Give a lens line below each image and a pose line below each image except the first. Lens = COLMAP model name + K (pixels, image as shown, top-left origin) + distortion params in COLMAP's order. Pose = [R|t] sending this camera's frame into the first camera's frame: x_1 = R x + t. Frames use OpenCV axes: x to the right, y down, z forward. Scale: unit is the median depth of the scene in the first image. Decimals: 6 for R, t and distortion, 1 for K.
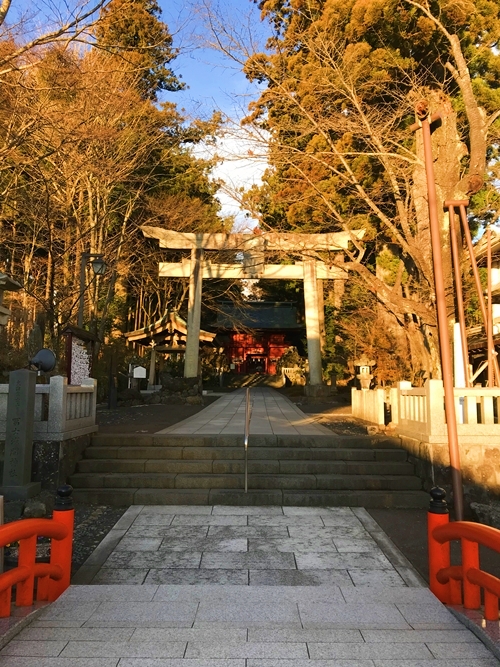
lens RADIAL K [[534.4, 0, 250.0], [0, 534.4, 333.5], [0, 0, 1]] dist [0.035113, -0.002522]
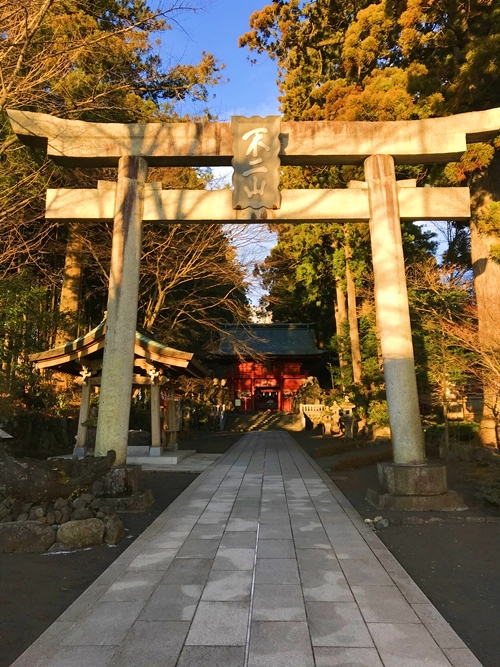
lens RADIAL K [[534.4, 0, 250.0], [0, 534.4, 333.5], [0, 0, 1]] dist [0.035113, -0.002522]
pose [[0.999730, -0.014102, -0.018484, 0.005989], [0.012956, 0.998071, -0.060715, 0.015113], [0.019304, 0.060459, 0.997984, 0.464820]]
